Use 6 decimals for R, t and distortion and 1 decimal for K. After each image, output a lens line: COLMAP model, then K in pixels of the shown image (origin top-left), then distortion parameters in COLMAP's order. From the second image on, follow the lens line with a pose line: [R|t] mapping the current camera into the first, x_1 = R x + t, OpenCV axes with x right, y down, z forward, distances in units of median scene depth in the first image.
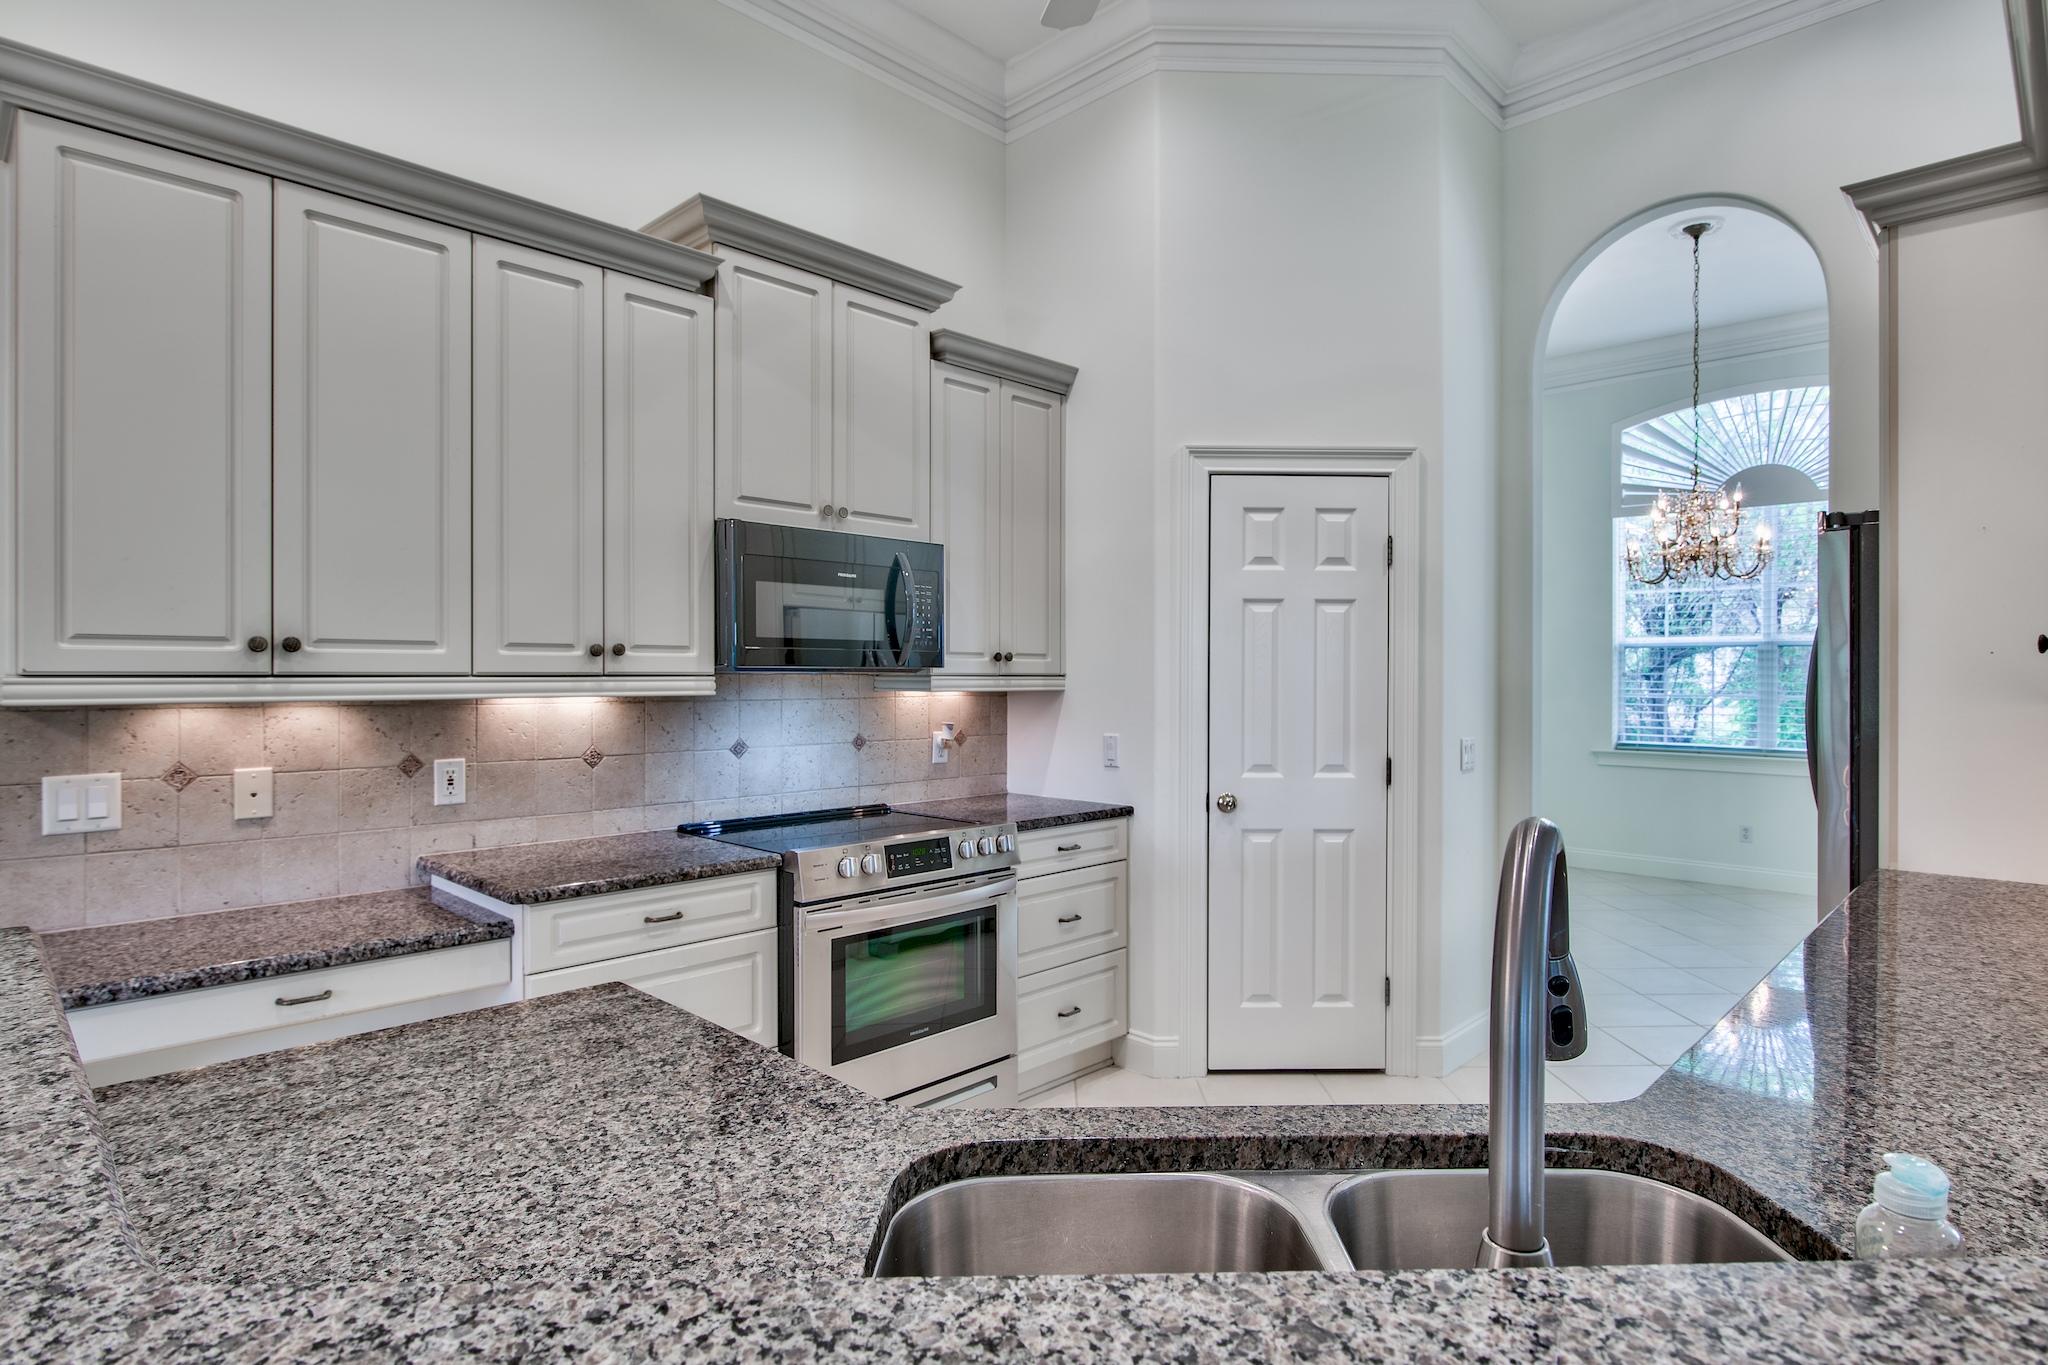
lens RADIAL K [[1078.3, 0, 1082.2], [0, 1078.3, 678.1], [0, 0, 1]] dist [-0.006974, -0.000539]
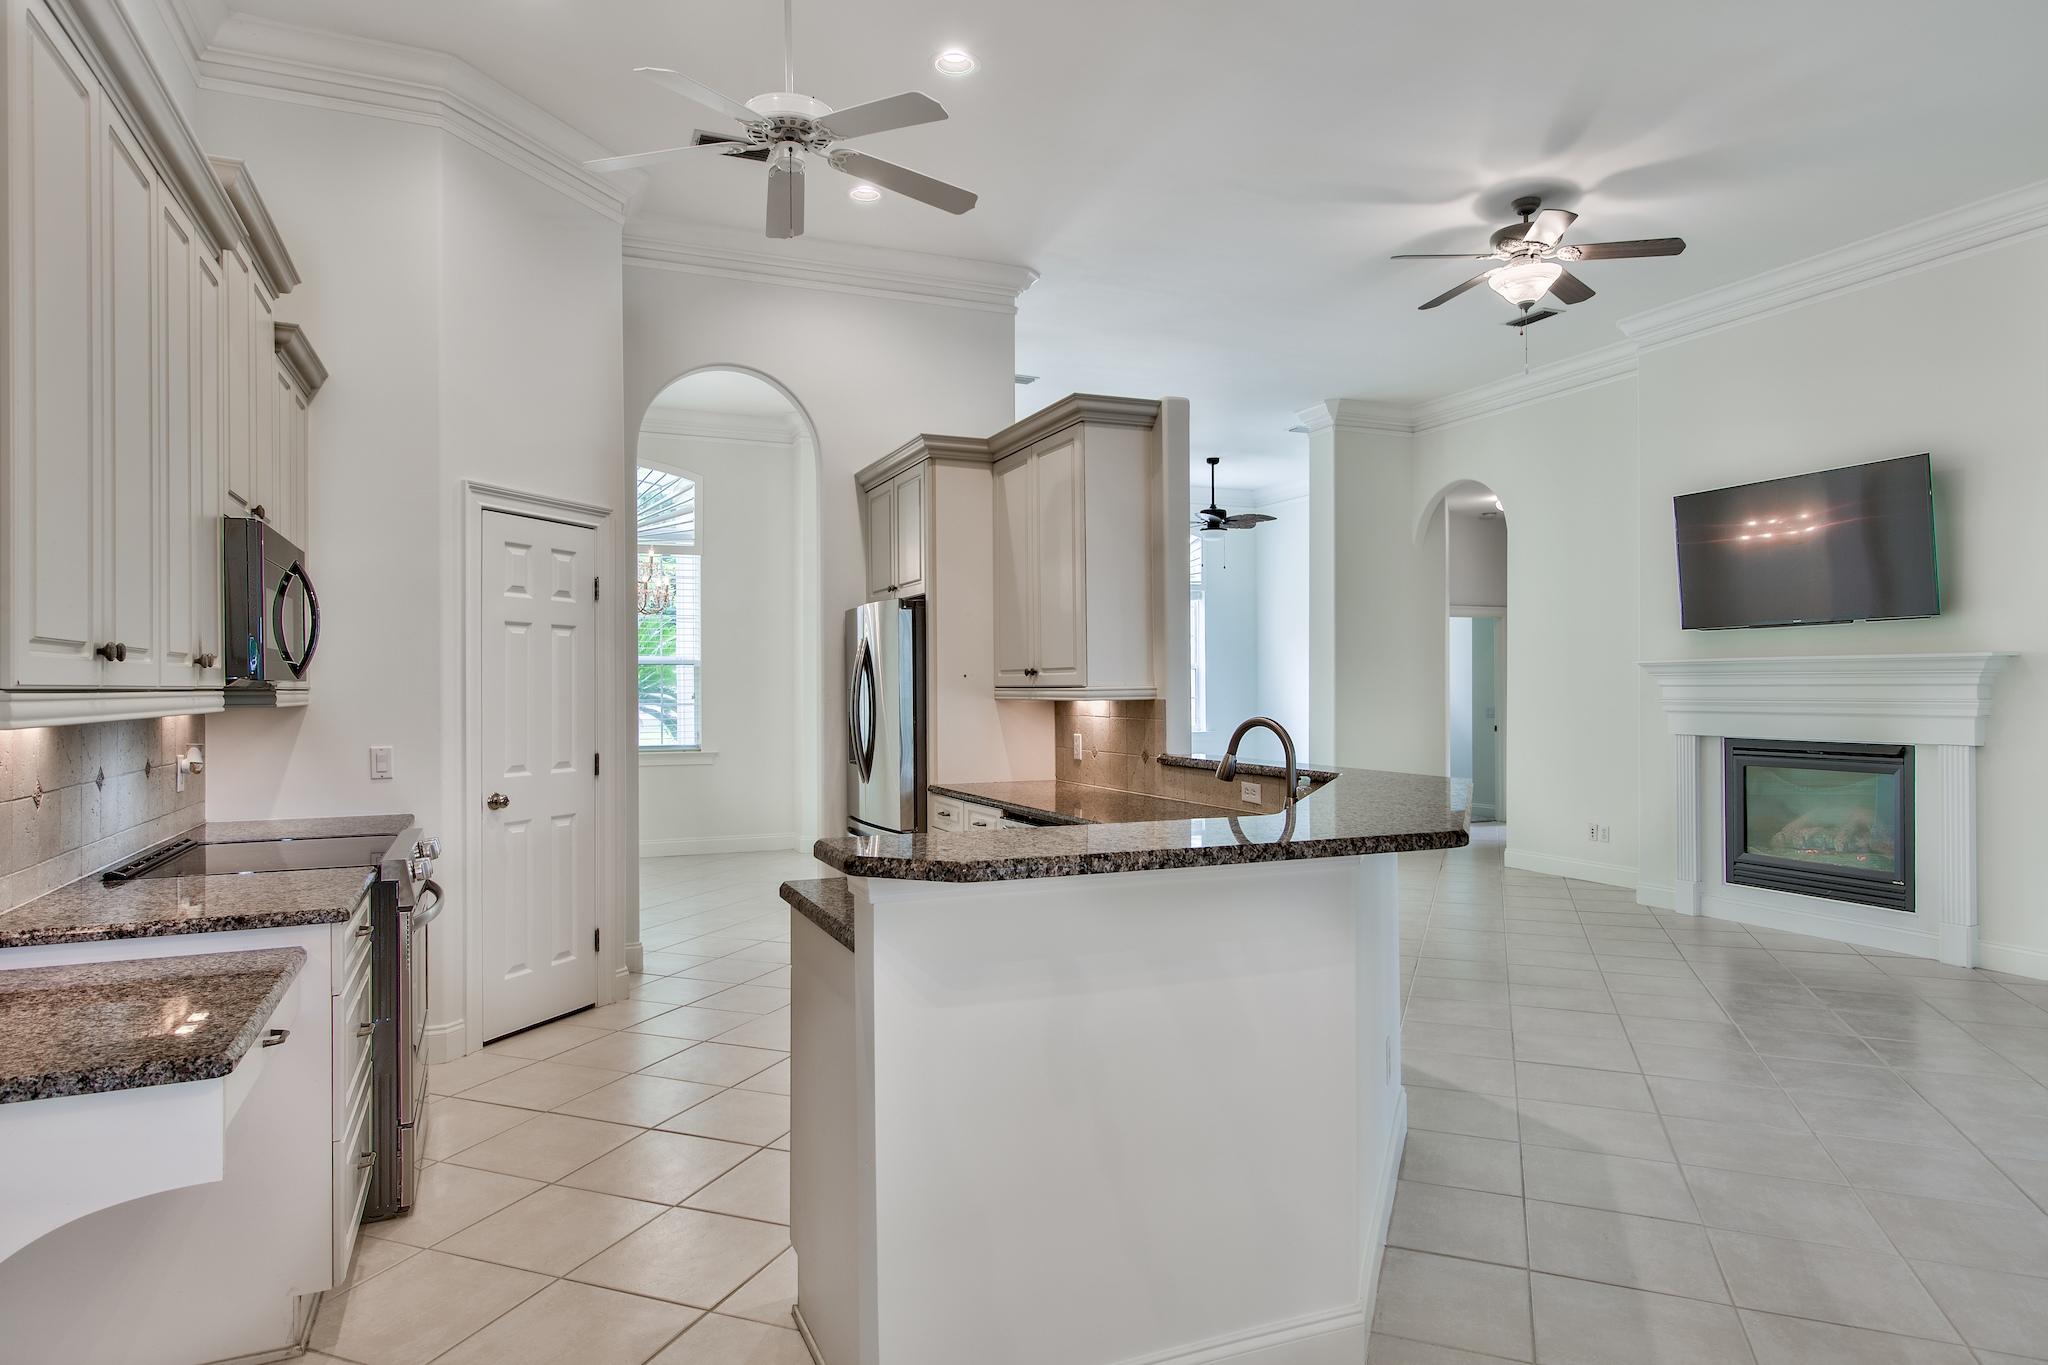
lens RADIAL K [[1166.1, 0, 1025.7], [0, 1166.1, 677.8], [0, 0, 1]] dist [-0.003288, -0.000843]
pose [[0.398765, 0.004180, 0.917044, -0.927149], [0.007617, 0.999940, -0.007870, 0.000495], [-0.917022, 0.010123, 0.398709, 0.002172]]
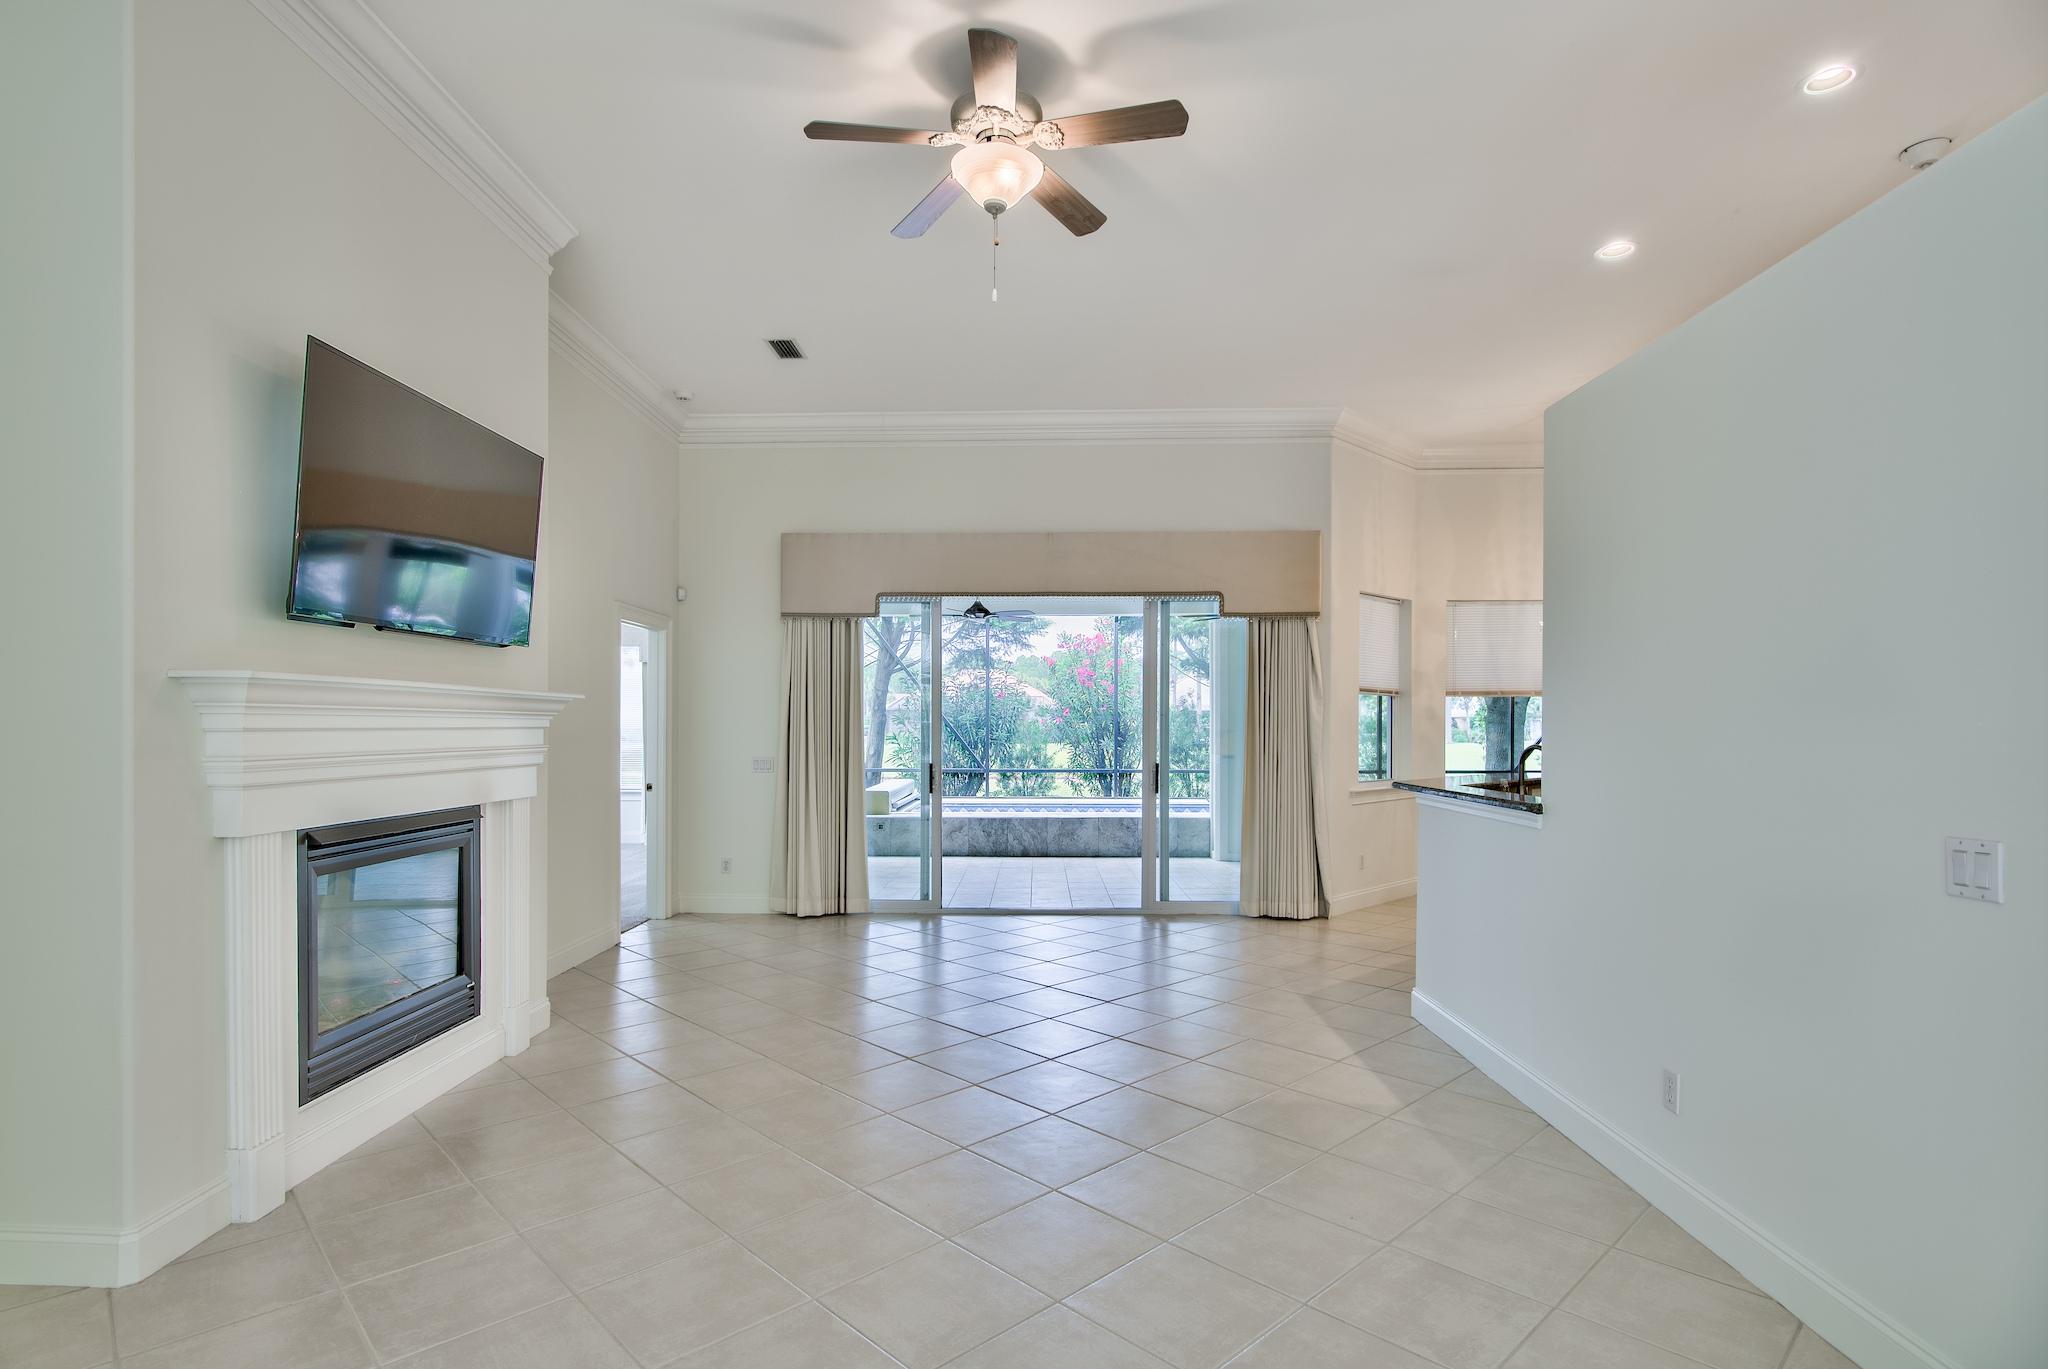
lens RADIAL K [[1020.6, 0, 988.0], [0, 1020.6, 728.5], [0, 0, 1]] dist [0.000146, -0.001956]
pose [[-0.760873, -0.000870, -0.648900, 1.826312], [-0.004128, 0.999985, 0.003499, 0.000226], [0.648887, 0.005341, -0.760866, 0.890481]]
